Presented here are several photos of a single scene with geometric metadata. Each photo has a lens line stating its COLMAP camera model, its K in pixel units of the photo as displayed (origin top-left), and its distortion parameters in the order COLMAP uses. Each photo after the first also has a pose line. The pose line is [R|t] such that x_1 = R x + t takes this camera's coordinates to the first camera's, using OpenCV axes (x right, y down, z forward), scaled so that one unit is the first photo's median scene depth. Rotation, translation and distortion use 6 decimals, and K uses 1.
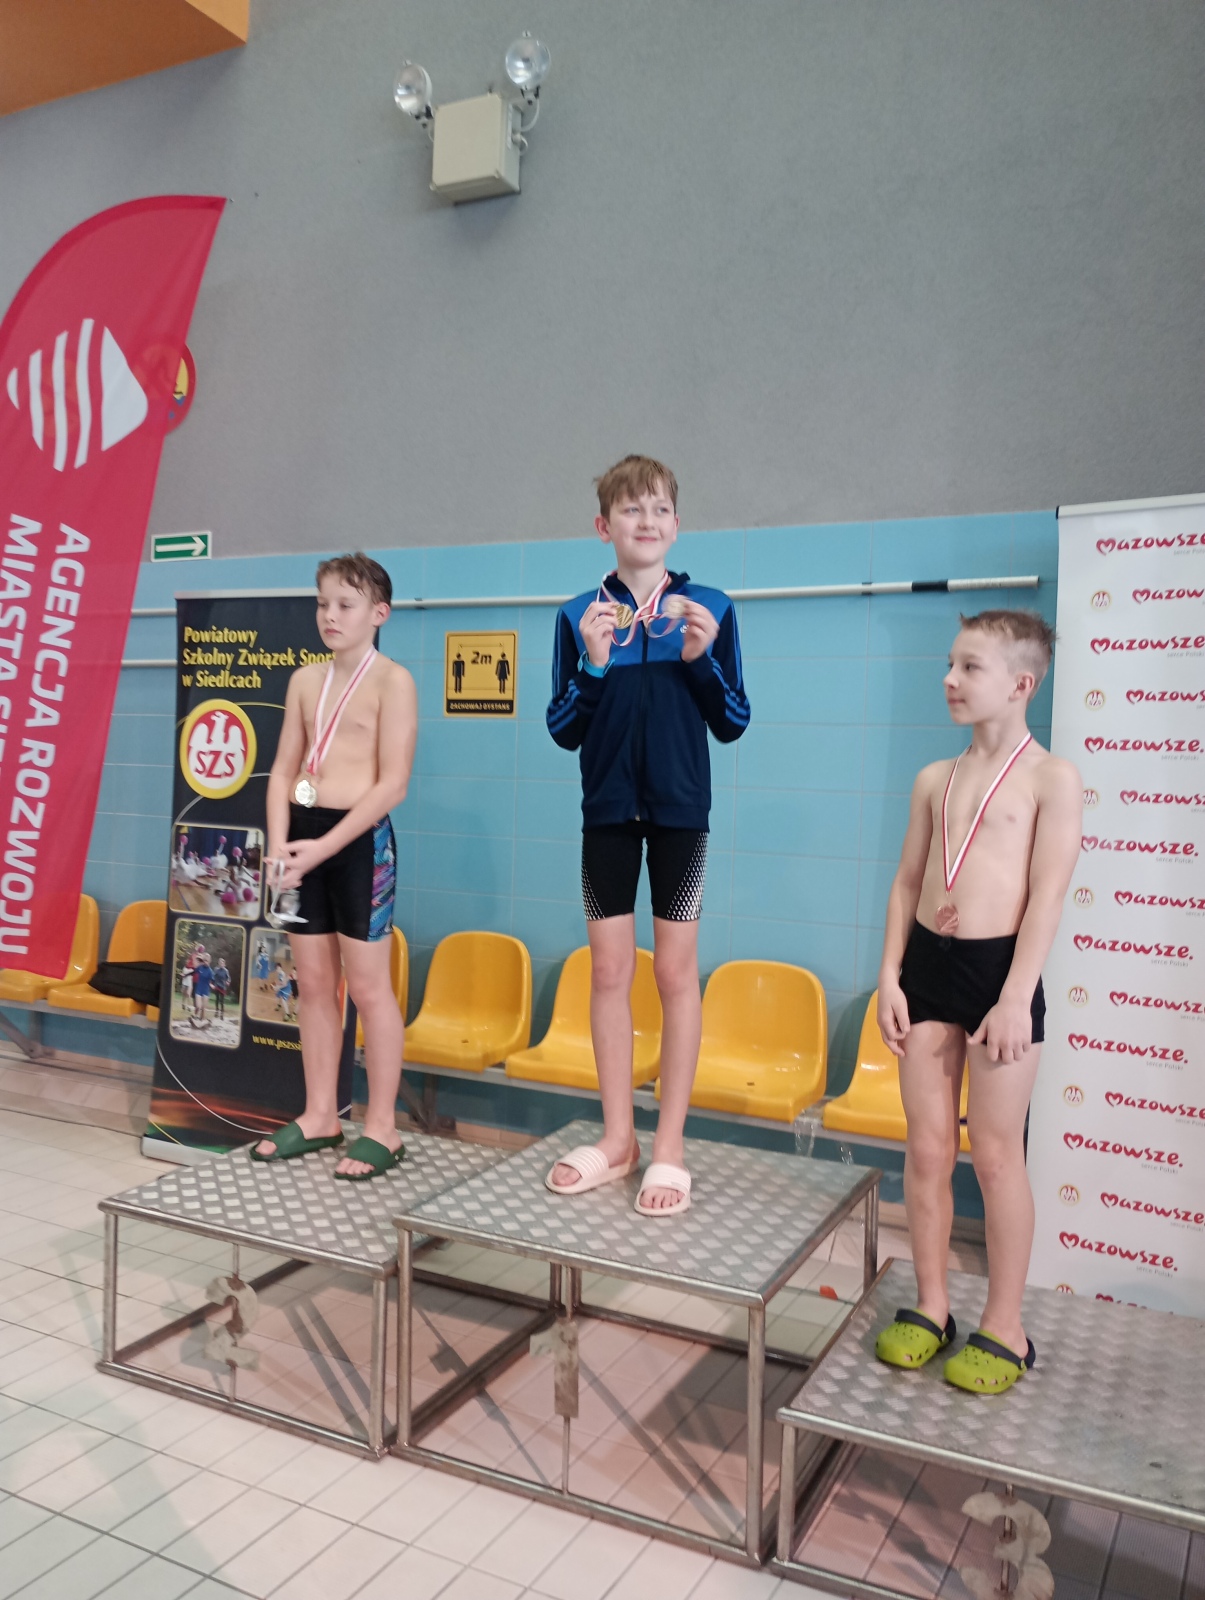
lens RADIAL K [[1310.2, 0, 597.3], [0, 1310.2, 808.4], [0, 0, 1]] dist [0.053220, -0.072822]
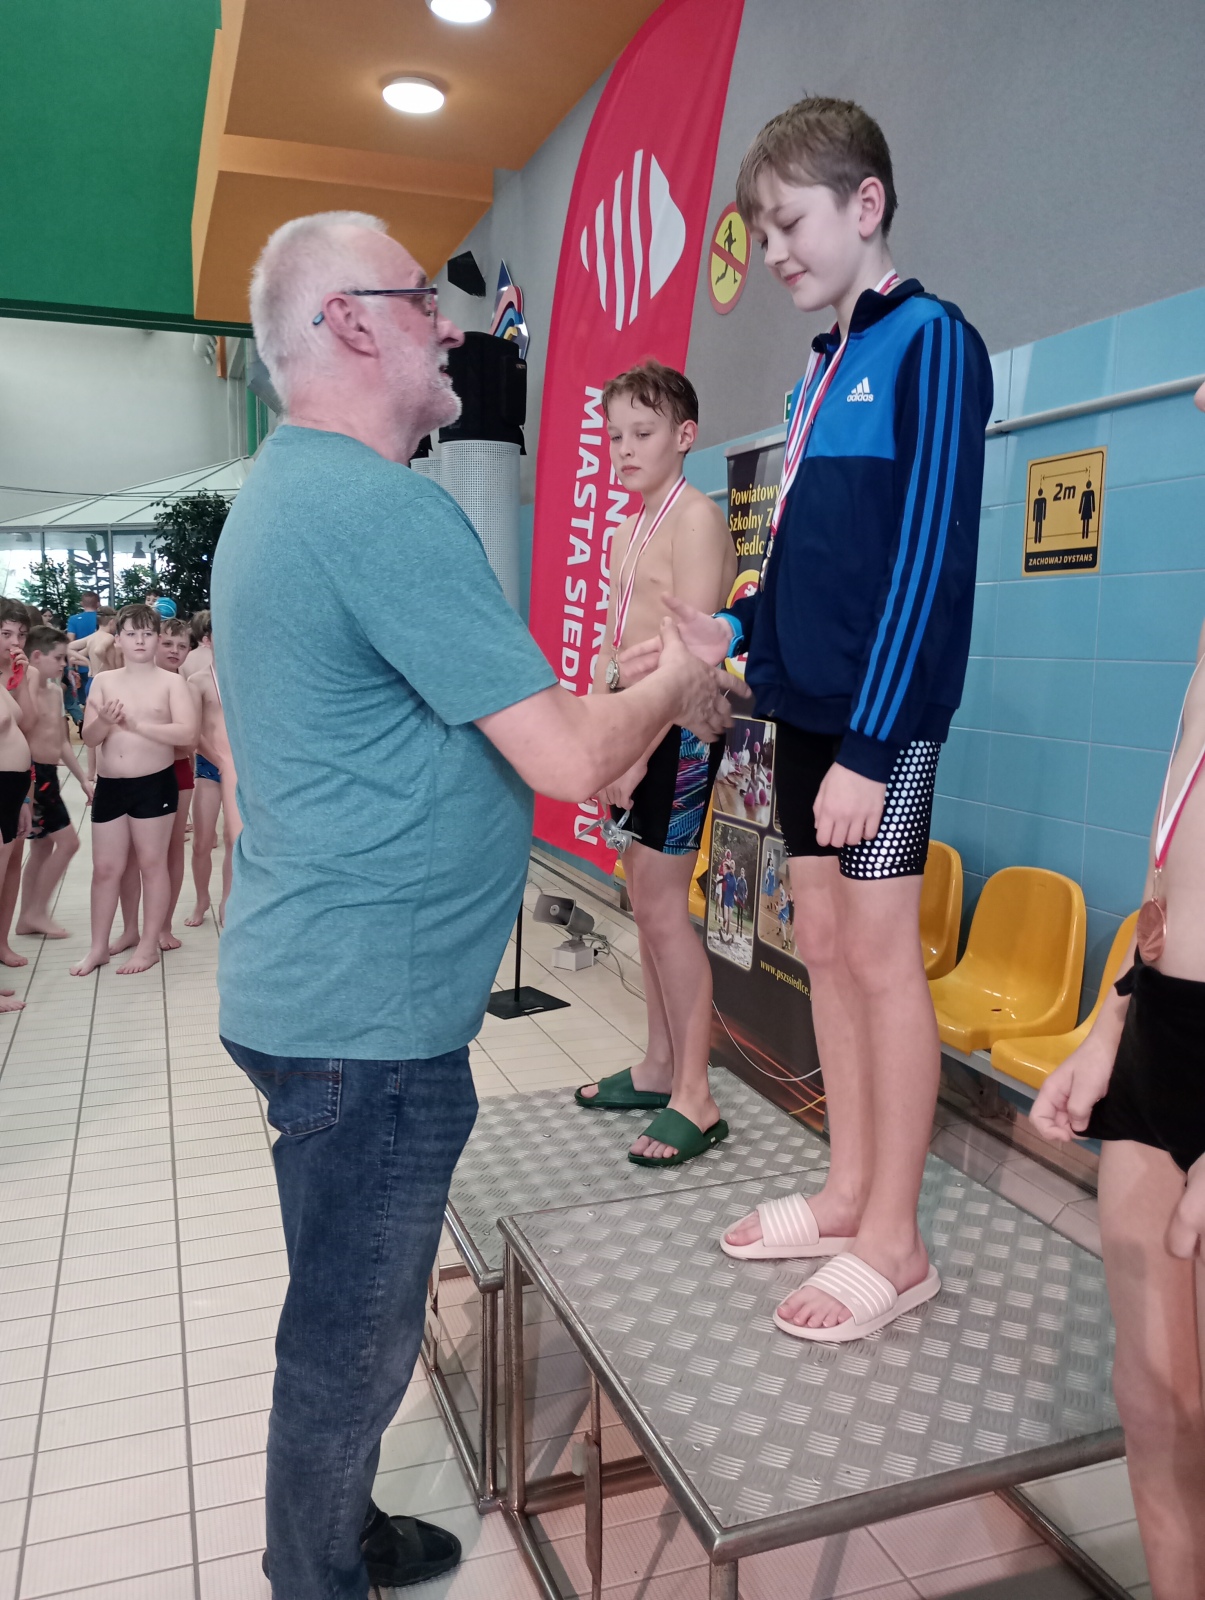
lens RADIAL K [[1310.2, 0, 620.4], [0, 1310.2, 813.2], [0, 0, 1]] dist [0.053220, -0.072822]
pose [[0.715981, 0.074869, -0.694093, 0.315348], [-0.015684, 0.995707, 0.091224, -0.001358], [0.697943, -0.054429, 0.714082, 0.378640]]
